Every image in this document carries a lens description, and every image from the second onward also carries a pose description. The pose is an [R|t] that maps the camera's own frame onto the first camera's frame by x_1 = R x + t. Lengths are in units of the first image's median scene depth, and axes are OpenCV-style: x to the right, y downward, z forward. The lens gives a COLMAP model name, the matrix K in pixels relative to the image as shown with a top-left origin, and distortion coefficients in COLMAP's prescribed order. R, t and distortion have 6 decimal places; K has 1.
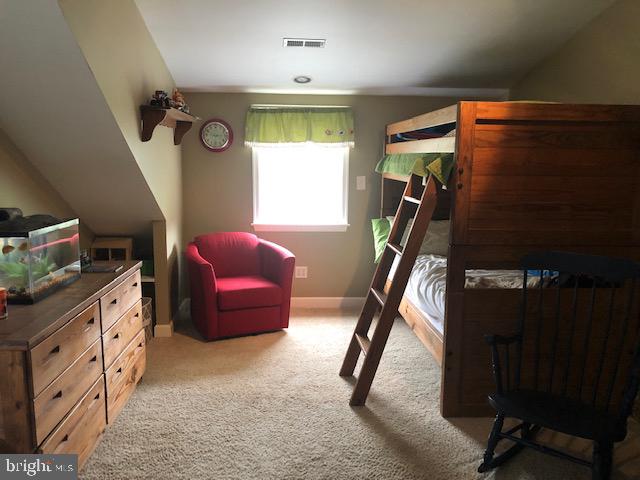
lens RADIAL K [[526.1, 0, 315.6], [0, 526.1, 236.0], [0, 0, 1]] dist [0.028064, -0.001467]
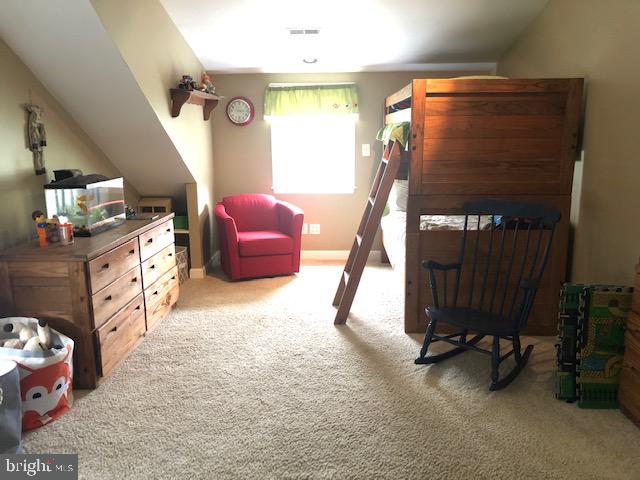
lens RADIAL K [[524.7, 0, 318.6], [0, 524.7, 234.9], [0, 0, 1]] dist [0.061631, -0.072902]
pose [[0.995326, -0.001842, -0.096554, 0.149329], [0.006352, 0.998902, 0.046426, 0.047182], [0.096362, -0.046822, 0.994244, -0.245973]]
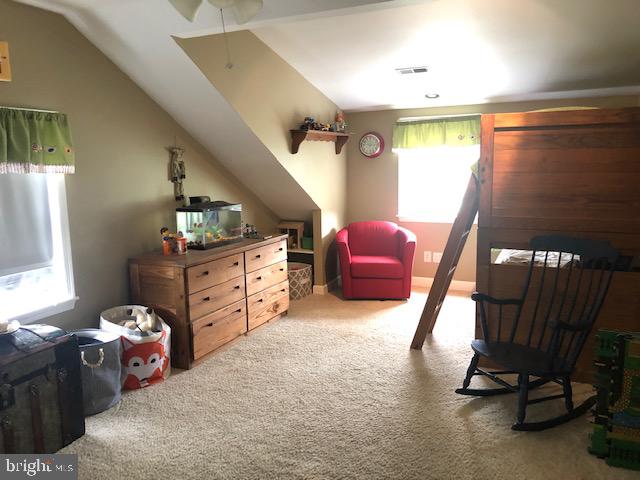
lens RADIAL K [[524.7, 0, 318.6], [0, 524.7, 234.9], [0, 0, 1]] dist [0.061631, -0.072902]
pose [[0.877835, 0.039882, -0.477299, 0.480205], [-0.042530, 0.999081, 0.005260, 0.040244], [0.477071, 0.015682, 0.878725, -0.271453]]
